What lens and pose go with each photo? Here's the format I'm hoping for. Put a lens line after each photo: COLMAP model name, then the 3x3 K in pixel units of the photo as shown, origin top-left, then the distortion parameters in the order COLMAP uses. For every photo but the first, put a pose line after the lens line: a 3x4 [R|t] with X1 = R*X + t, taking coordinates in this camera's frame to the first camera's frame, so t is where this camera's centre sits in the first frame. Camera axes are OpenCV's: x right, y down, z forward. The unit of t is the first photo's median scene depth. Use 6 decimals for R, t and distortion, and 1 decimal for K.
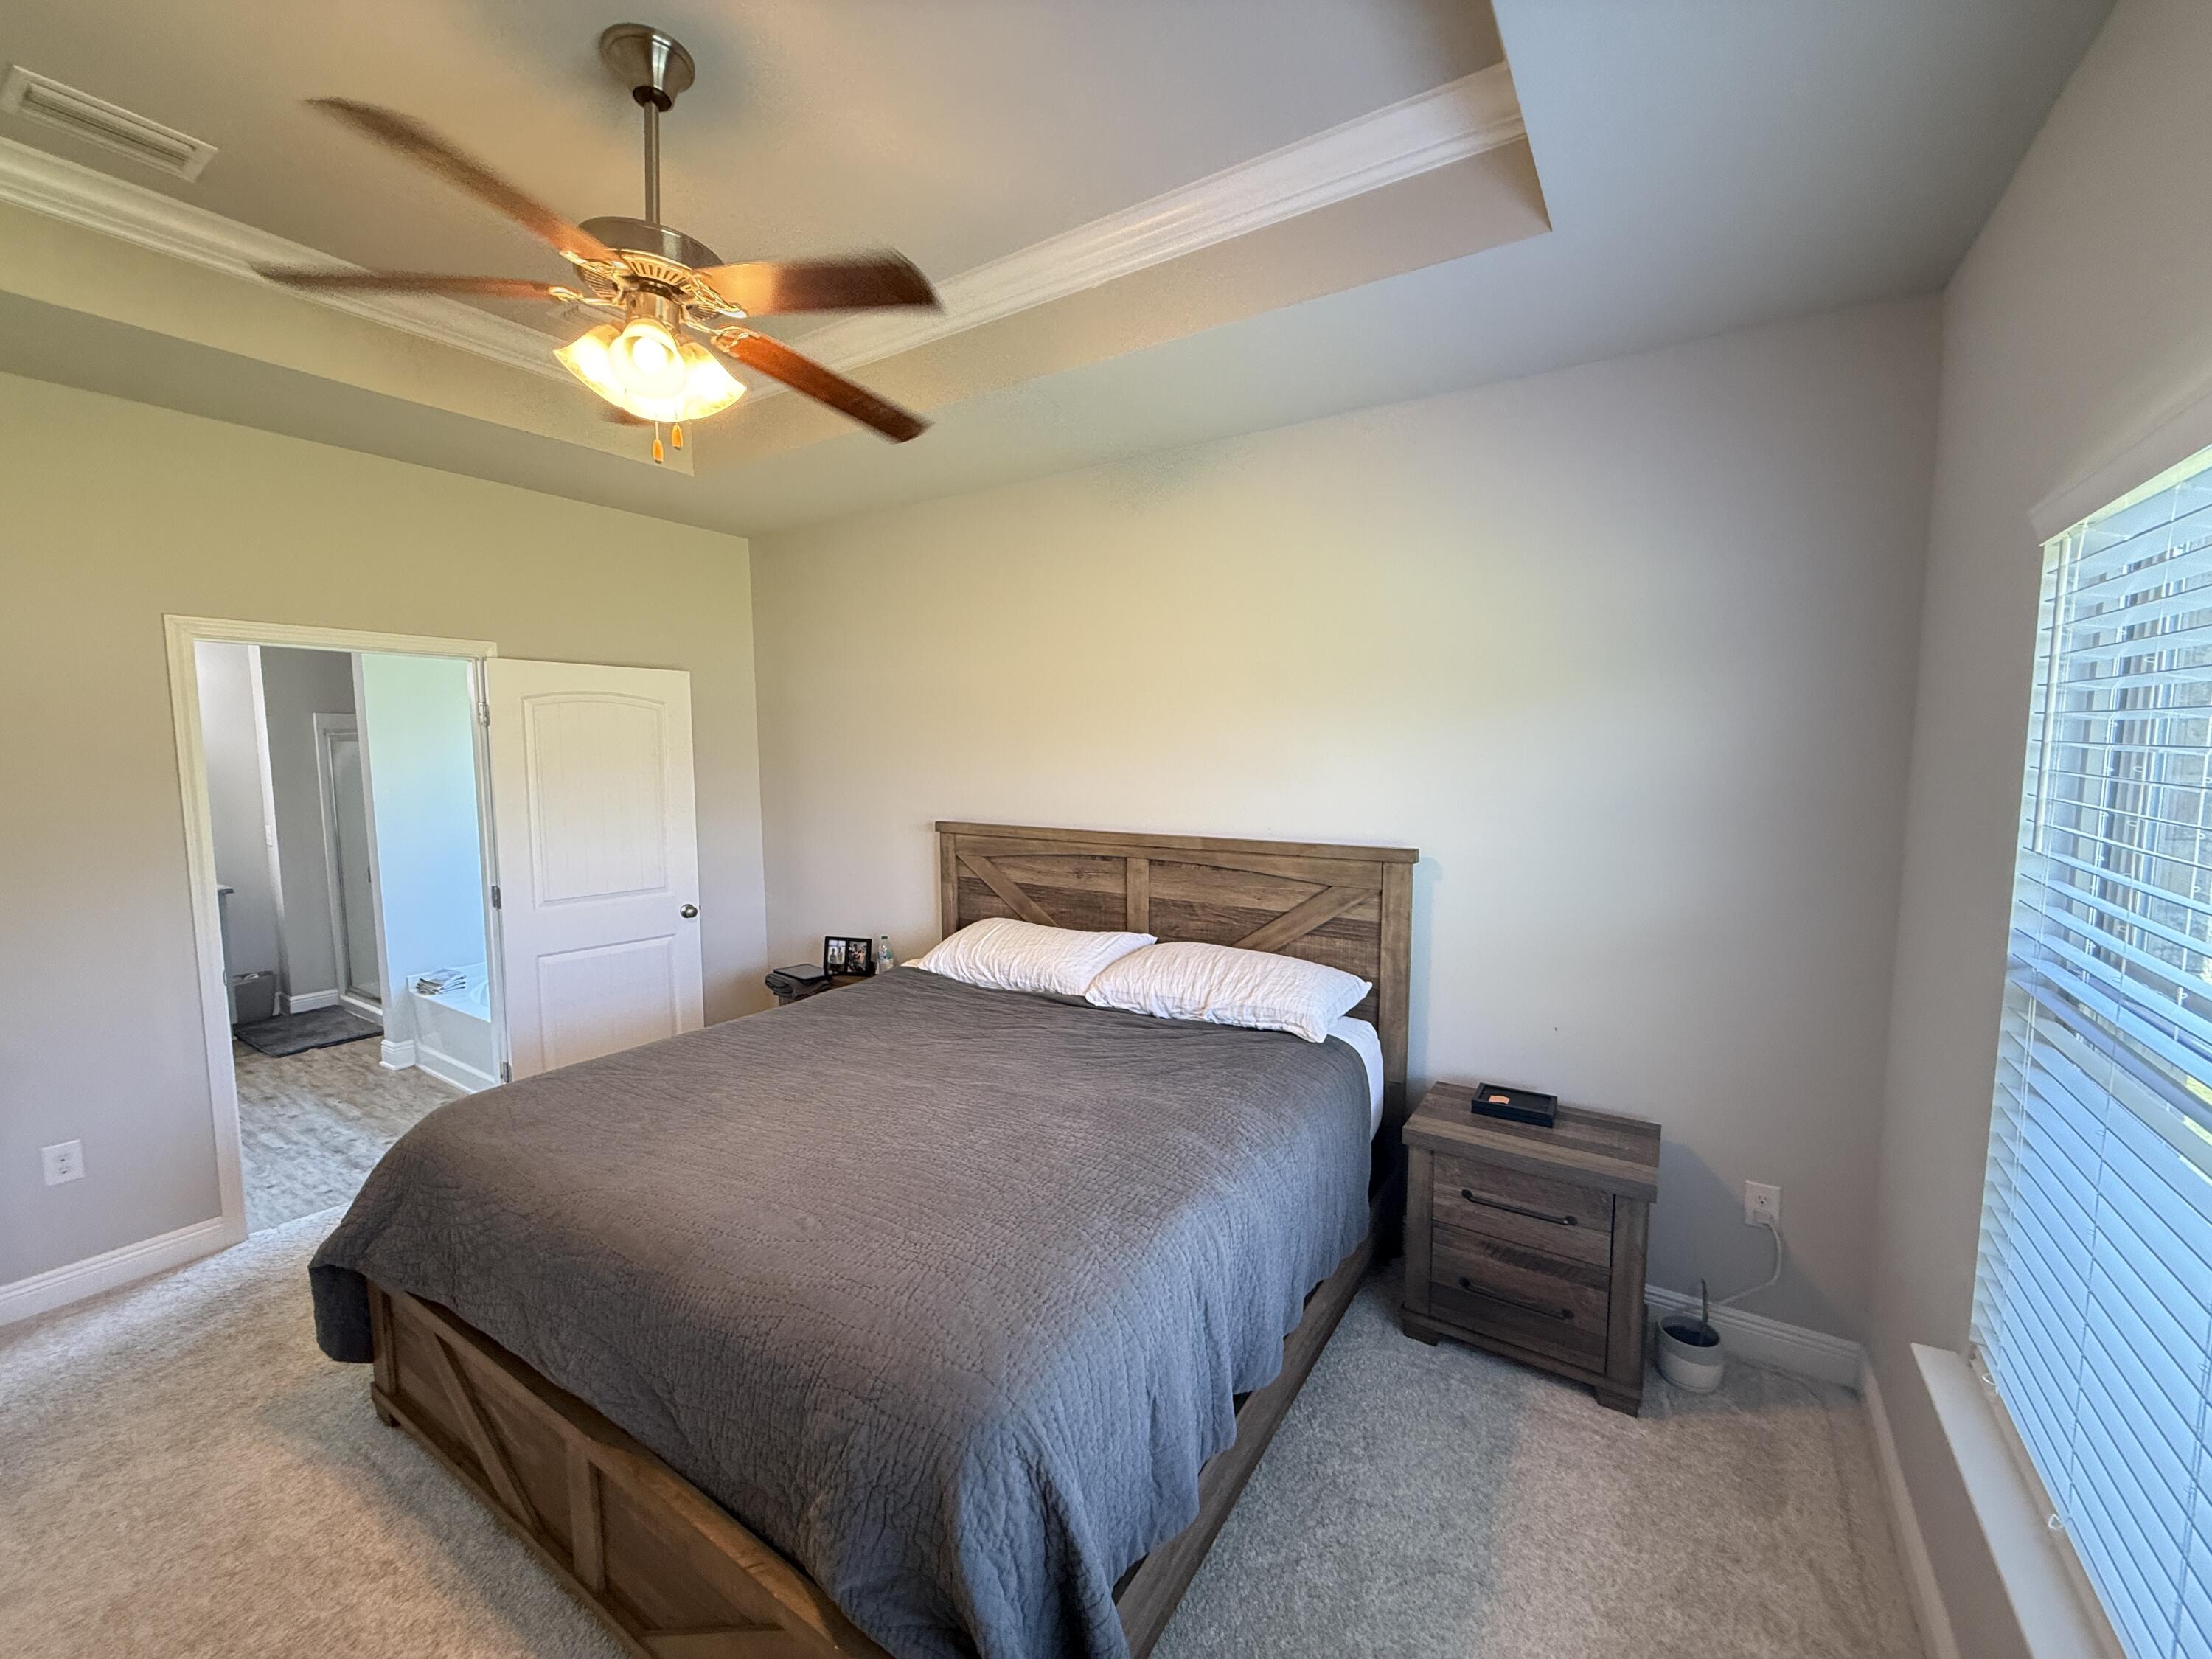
lens RADIAL K [[881.9, 0, 1106.0], [0, 881.9, 829.5], [0, 0, 1]] dist [-0.000263, 0.000236]
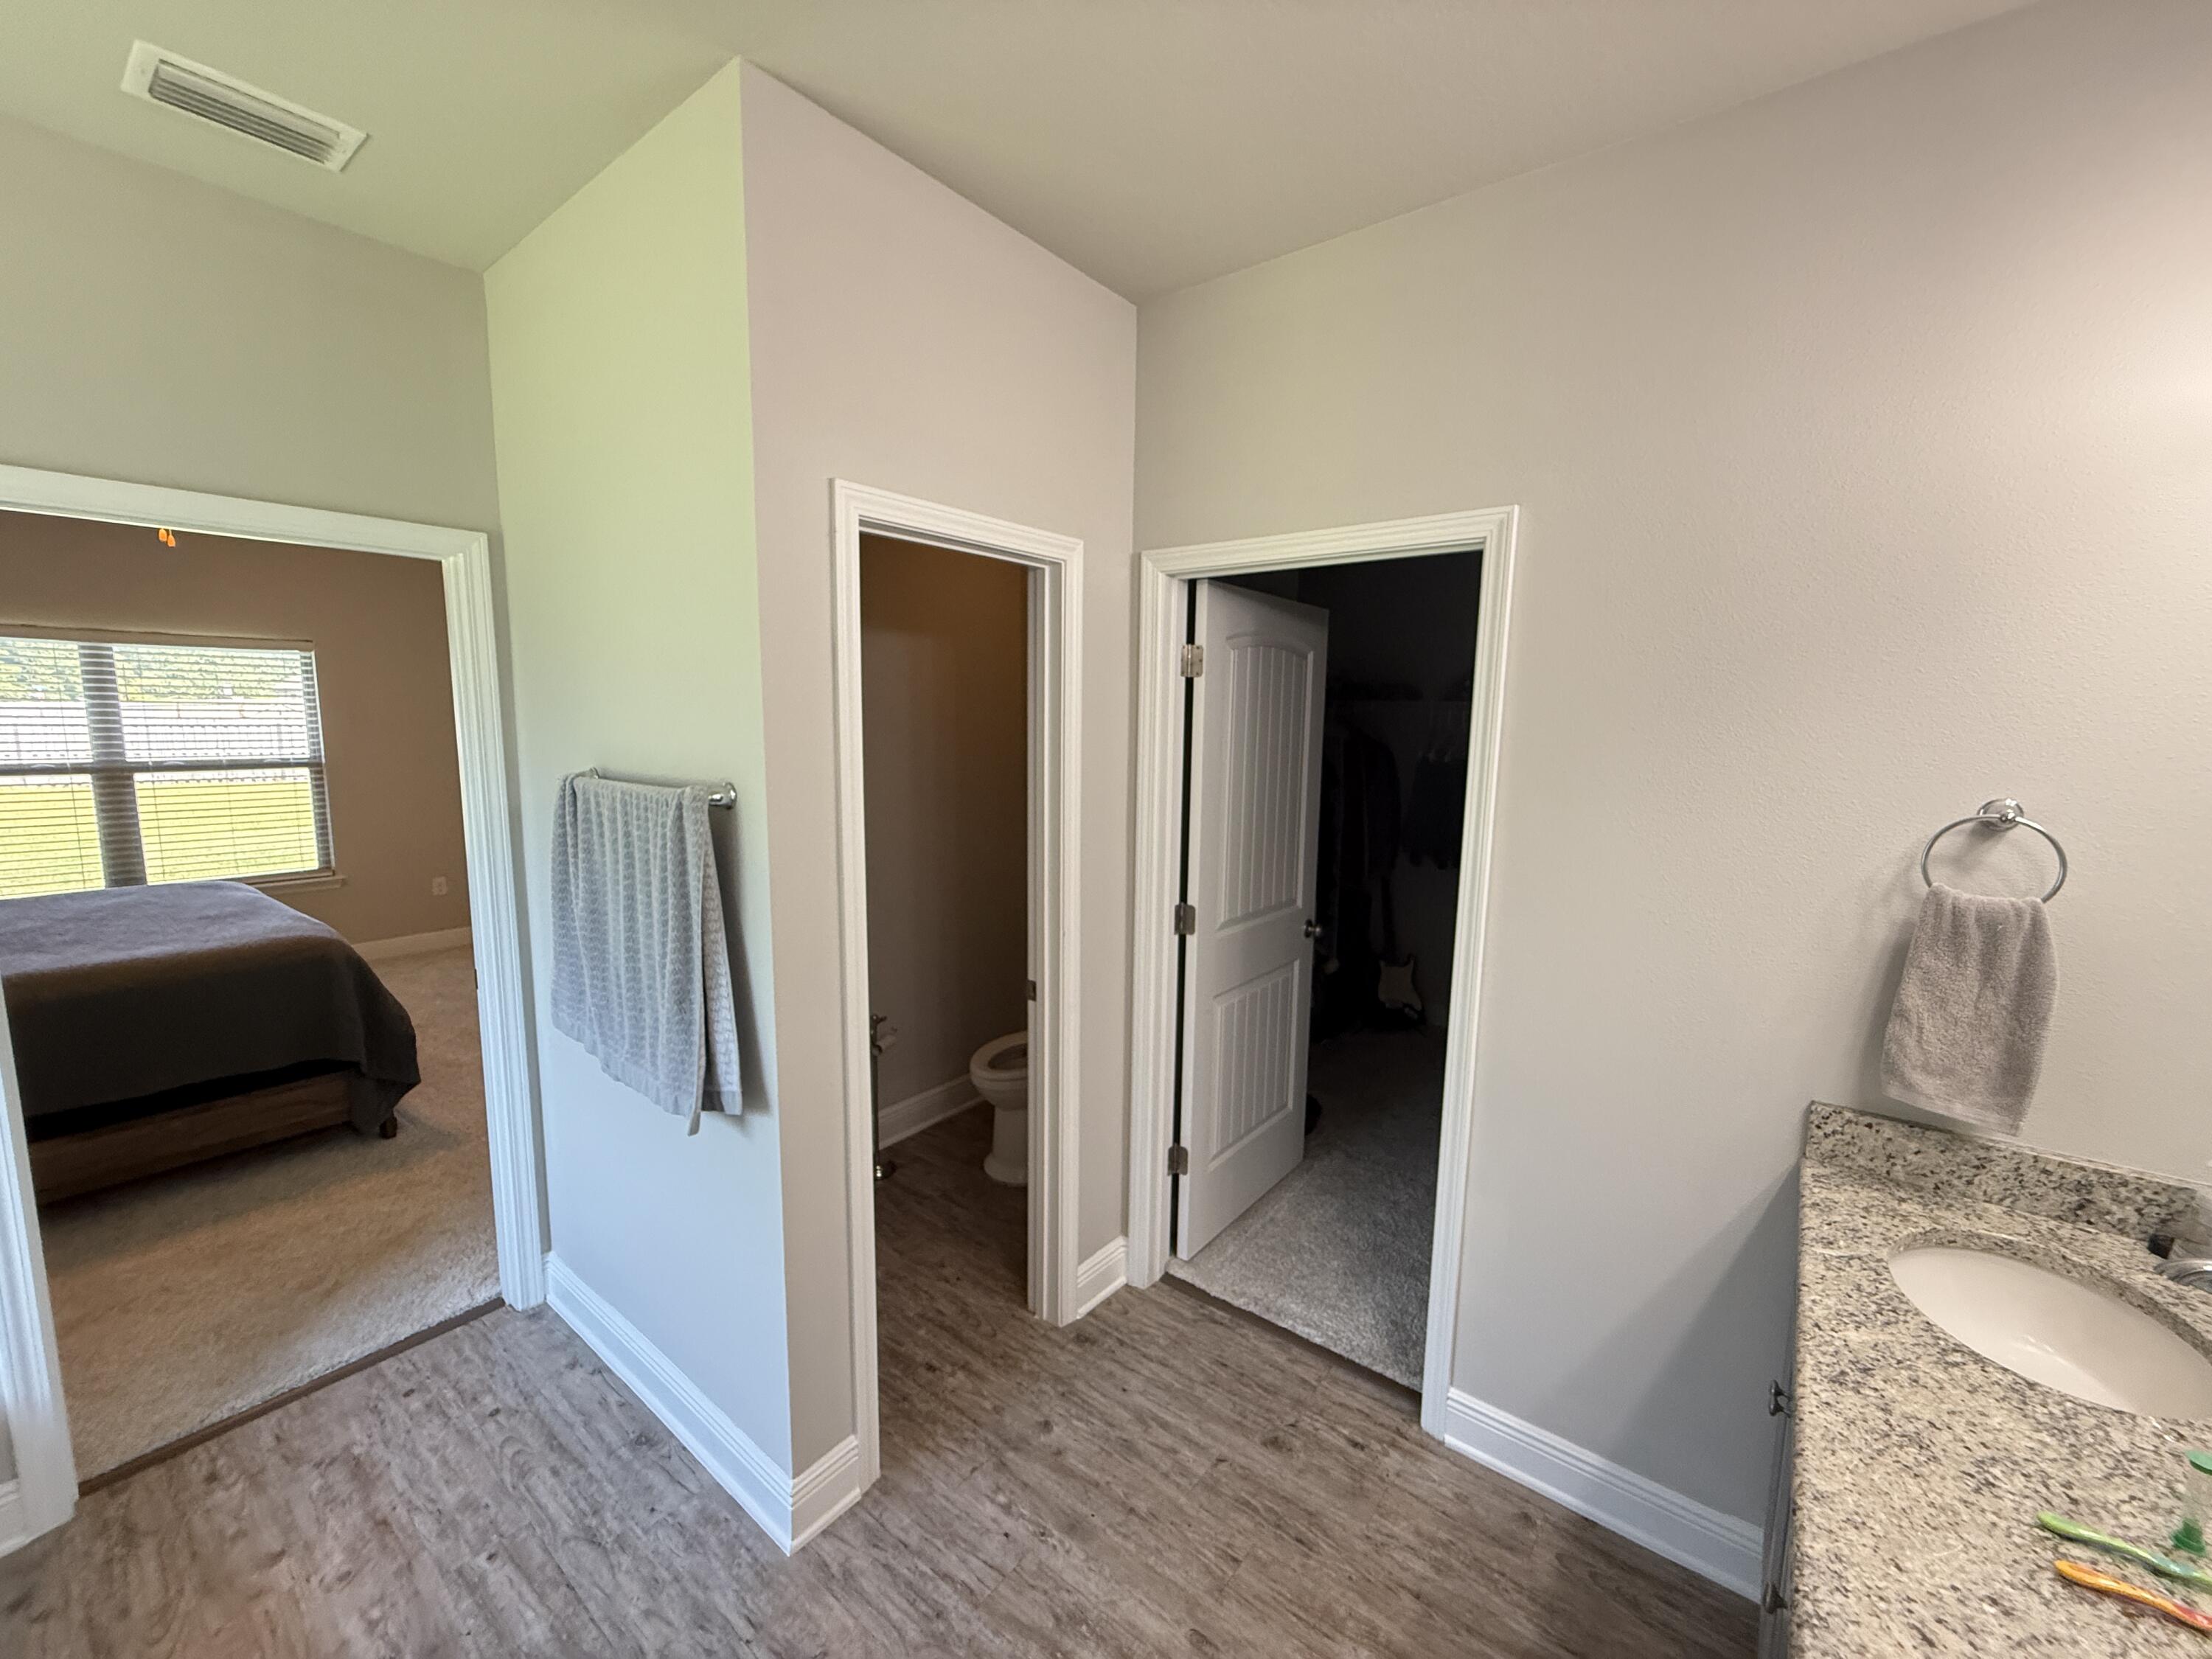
lens RADIAL K [[881.9, 0, 1106.0], [0, 881.9, 829.5], [0, 0, 1]] dist [-0.000263, 0.000236]
pose [[-0.995235, -0.027826, 0.093451, -1.185109], [-0.005944, 0.973946, 0.226704, -0.111175], [-0.097325, 0.225068, -0.969470, 1.223821]]
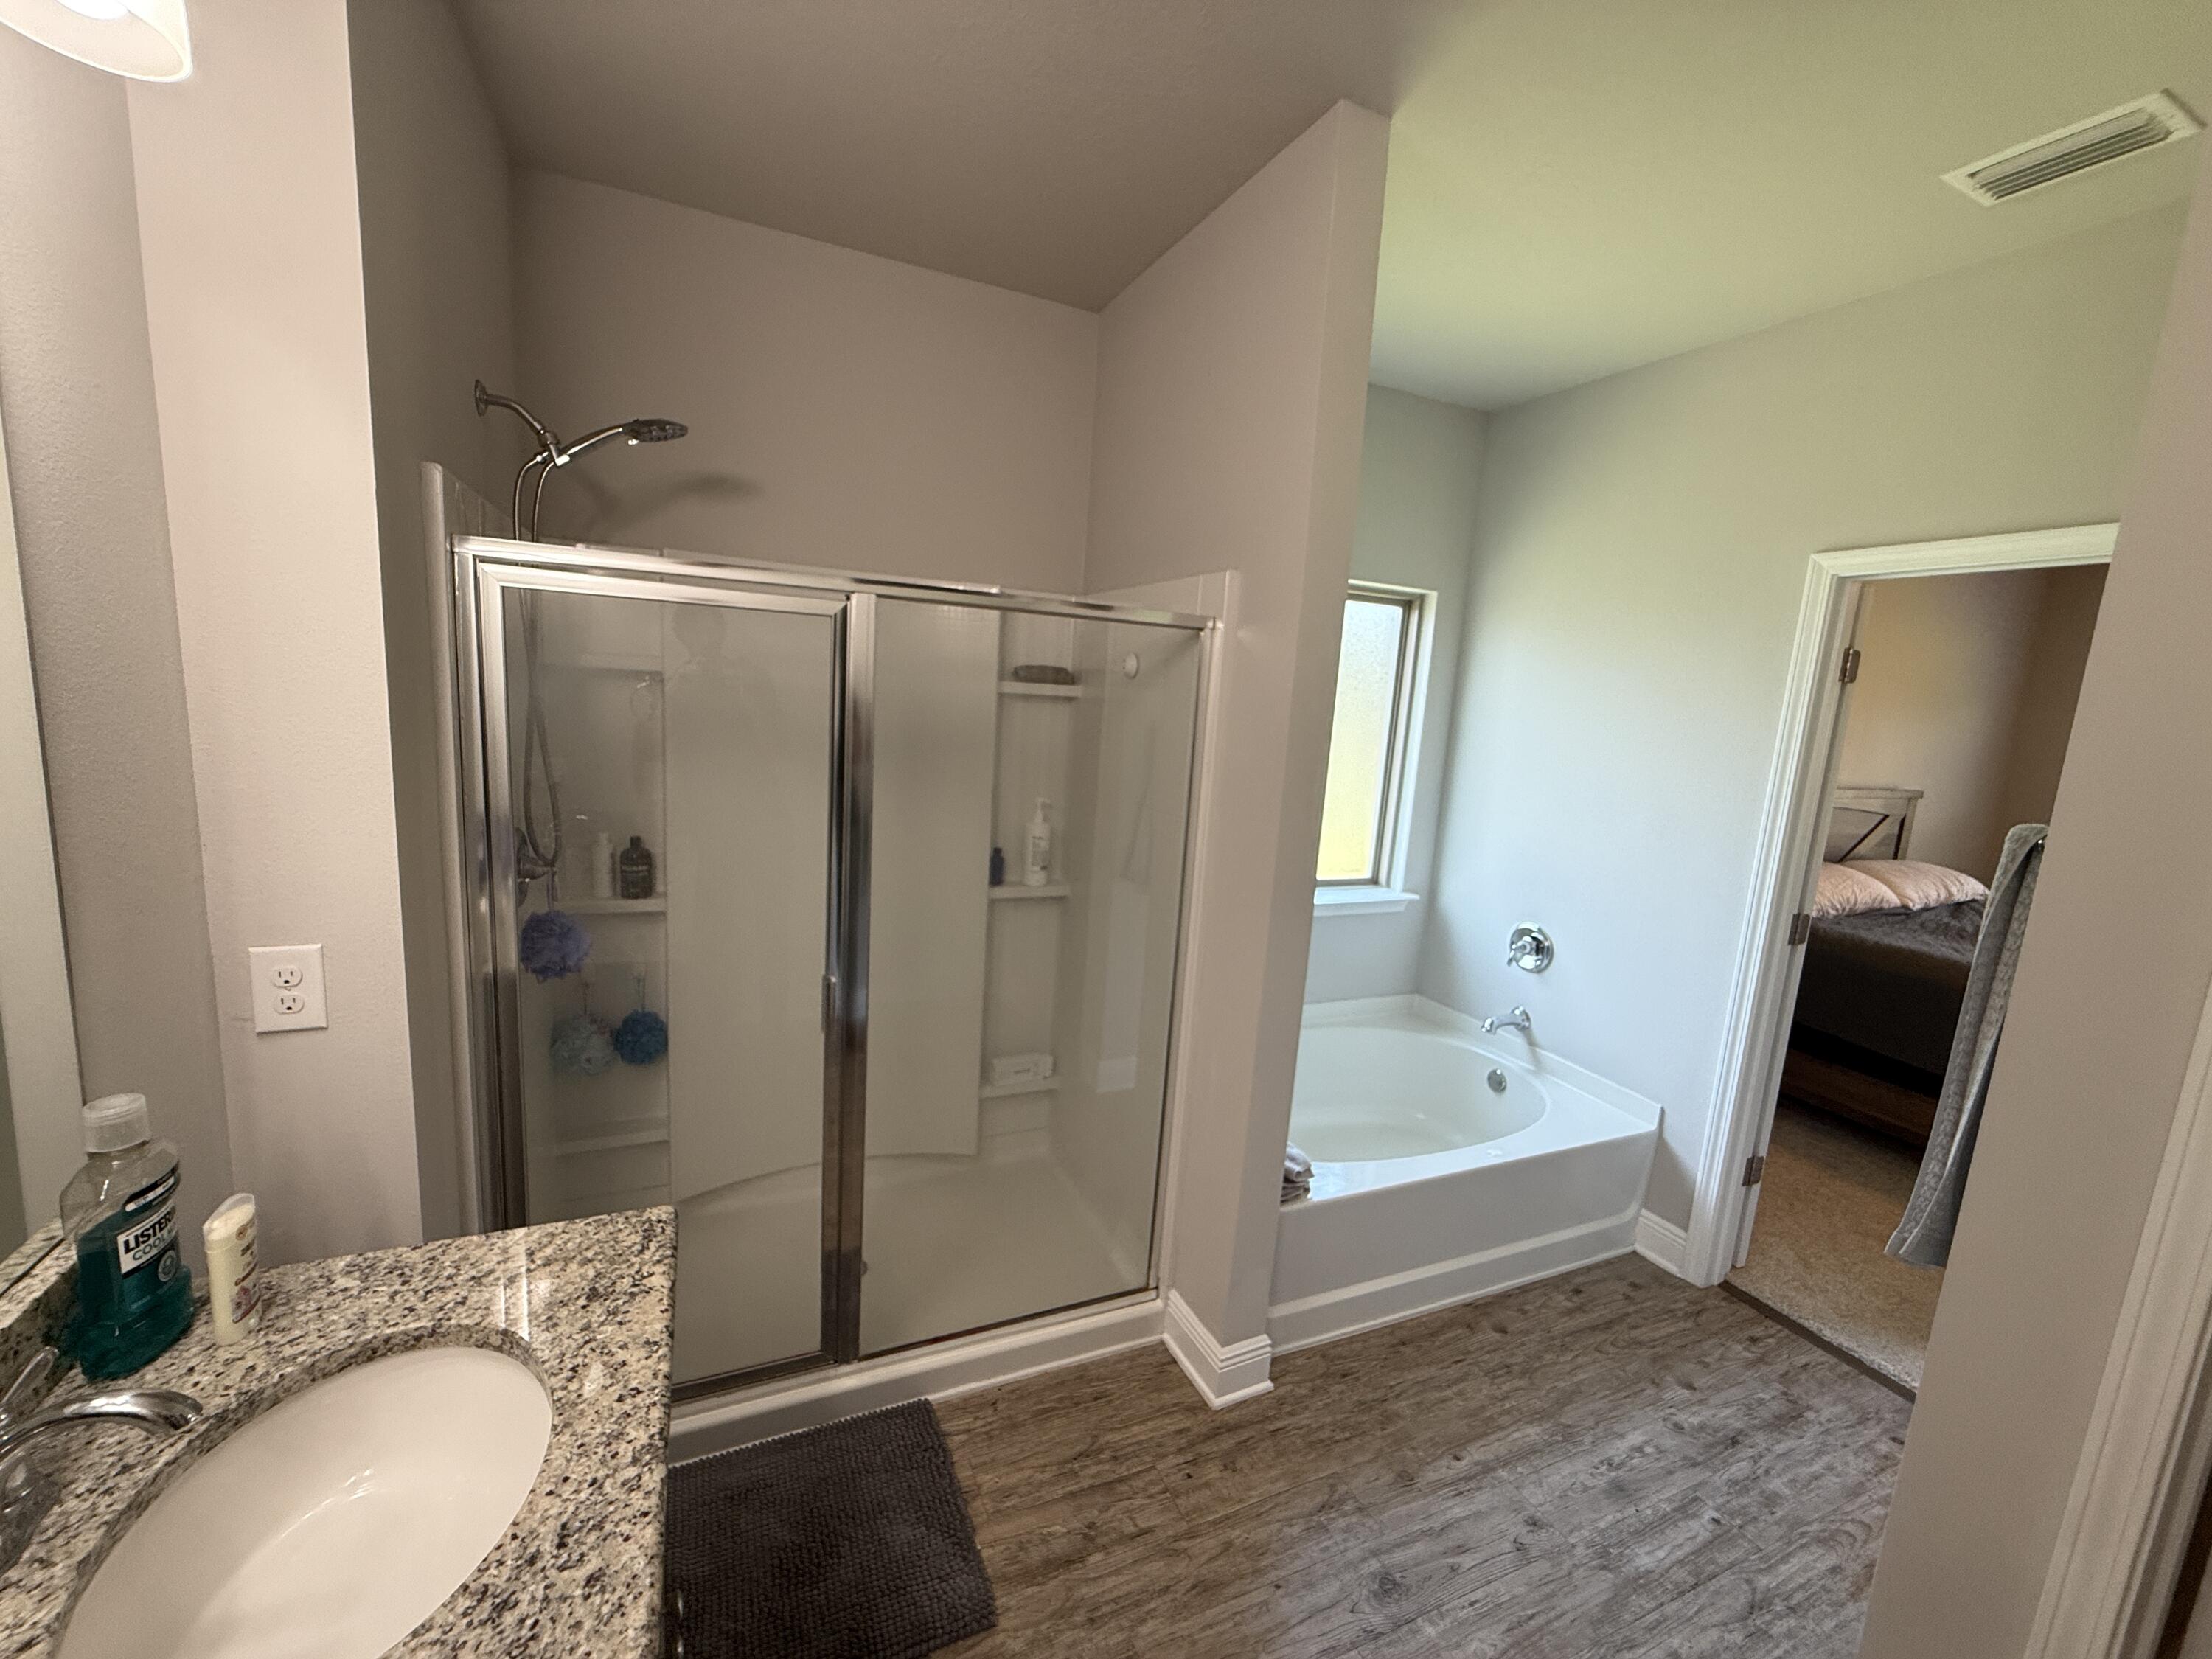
lens RADIAL K [[881.9, 0, 1106.0], [0, 881.9, 829.5], [0, 0, 1]] dist [-0.000263, 0.000236]
pose [[0.544877, -0.094150, 0.833213, -1.368684], [0.018439, 0.994781, 0.100349, -0.070031], [-0.838313, -0.039314, 0.543770, 0.947875]]
